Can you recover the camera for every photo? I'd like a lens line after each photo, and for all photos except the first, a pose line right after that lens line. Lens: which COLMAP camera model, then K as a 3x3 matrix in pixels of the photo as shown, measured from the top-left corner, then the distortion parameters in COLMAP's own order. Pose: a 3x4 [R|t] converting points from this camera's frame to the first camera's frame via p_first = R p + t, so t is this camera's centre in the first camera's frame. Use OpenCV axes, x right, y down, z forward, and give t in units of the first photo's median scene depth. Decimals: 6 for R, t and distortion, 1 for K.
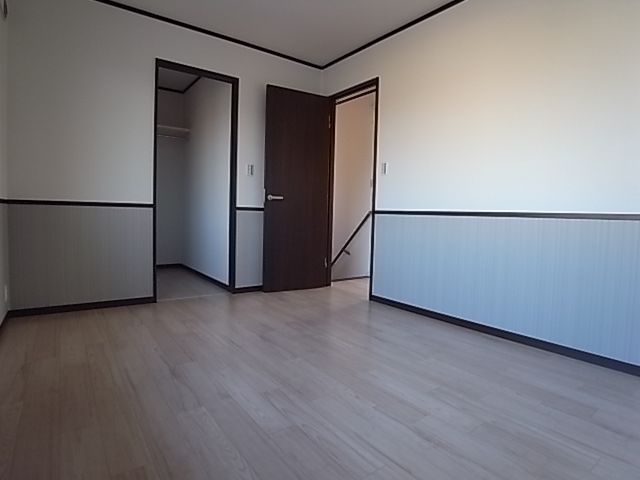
lens RADIAL K [[357.6, 0, 320.0], [0, 357.6, 240.0], [0, 0, 1]] dist [-0.075783, 0.019636]
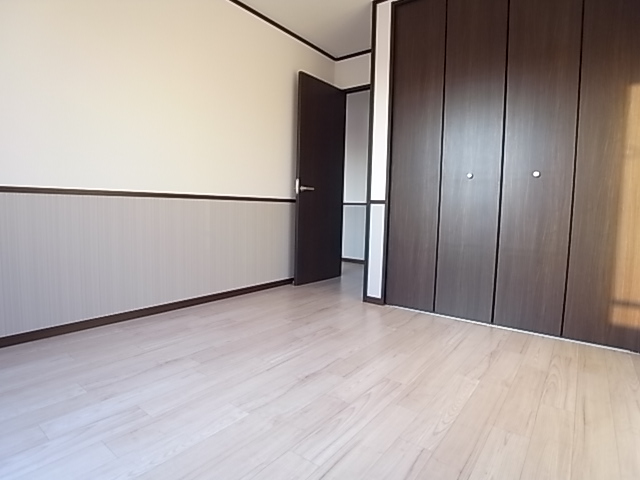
lens RADIAL K [[357.6, 0, 320.0], [0, 357.6, 240.0], [0, 0, 1]] dist [-0.075783, 0.019636]
pose [[0.289577, 0.085943, -0.953288, 0.802391], [-0.089108, 0.994056, 0.062550, -0.023498], [0.952998, 0.066832, 0.295514, 0.514922]]
